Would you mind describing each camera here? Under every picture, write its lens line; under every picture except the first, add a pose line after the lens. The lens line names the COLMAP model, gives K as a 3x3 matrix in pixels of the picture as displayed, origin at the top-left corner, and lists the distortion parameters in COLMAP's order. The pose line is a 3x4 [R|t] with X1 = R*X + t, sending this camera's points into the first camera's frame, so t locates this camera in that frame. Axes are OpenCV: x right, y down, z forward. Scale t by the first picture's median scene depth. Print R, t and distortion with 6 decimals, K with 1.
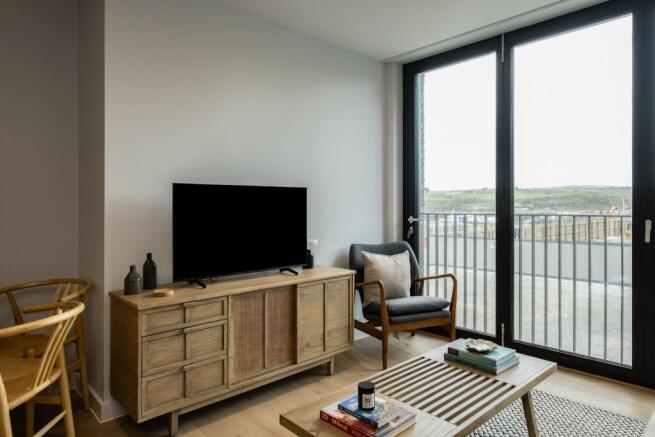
lens RADIAL K [[417.0, 0, 330.0], [0, 417.0, 213.6], [0, 0, 1]] dist [-0.053147, 0.000325]
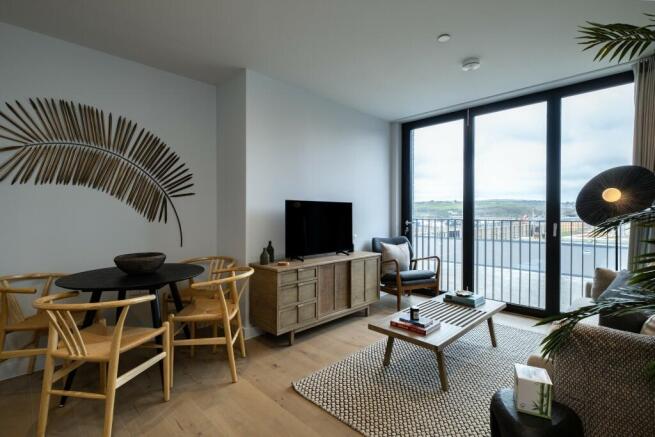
lens RADIAL K [[310.6, 0, 327.3], [0, 310.6, 213.7], [0, 0, 1]] dist [-0.039562, 0.000169]
pose [[0.999790, 0.009598, 0.018121, -0.194852], [-0.009385, 0.999886, -0.011807, -0.004763], [-0.018232, 0.011634, 0.999766, -0.252395]]
